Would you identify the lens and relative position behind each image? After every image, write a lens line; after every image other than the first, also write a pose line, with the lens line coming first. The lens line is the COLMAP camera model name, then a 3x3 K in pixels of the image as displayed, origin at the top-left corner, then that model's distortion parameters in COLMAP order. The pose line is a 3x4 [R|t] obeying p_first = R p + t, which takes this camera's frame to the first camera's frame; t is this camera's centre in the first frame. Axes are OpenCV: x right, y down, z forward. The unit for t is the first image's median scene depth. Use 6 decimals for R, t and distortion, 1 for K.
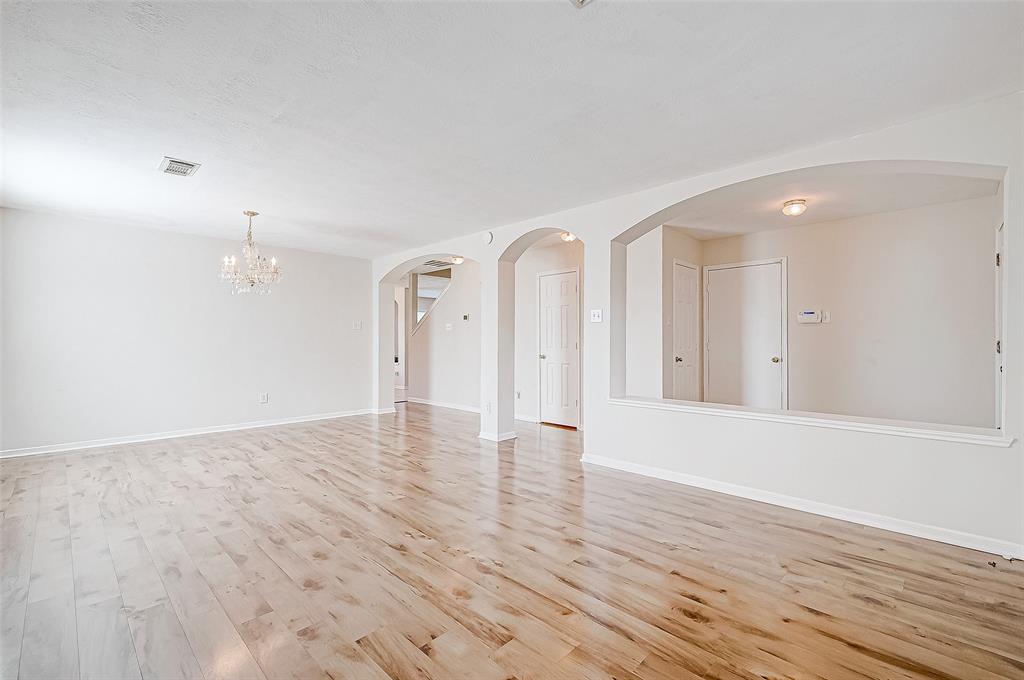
lens RADIAL K [[444.4, 0, 509.3], [0, 444.4, 339.9], [0, 0, 1]] dist [0.000405, -0.000195]
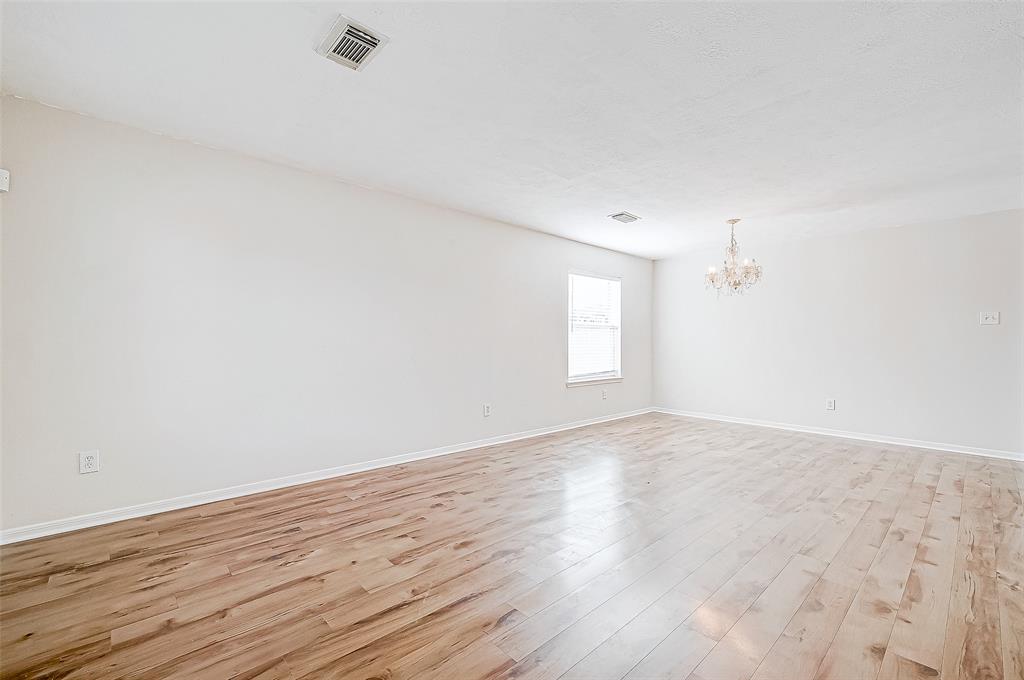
lens RADIAL K [[444.4, 0, 518.2], [0, 444.4, 337.5], [0, 0, 1]] dist [0.000405, -0.000195]
pose [[-0.050038, -0.009181, -0.998705, 0.800047], [0.001506, 0.999956, -0.009268, 0.011256], [0.998746, -0.001968, -0.050022, 0.880262]]
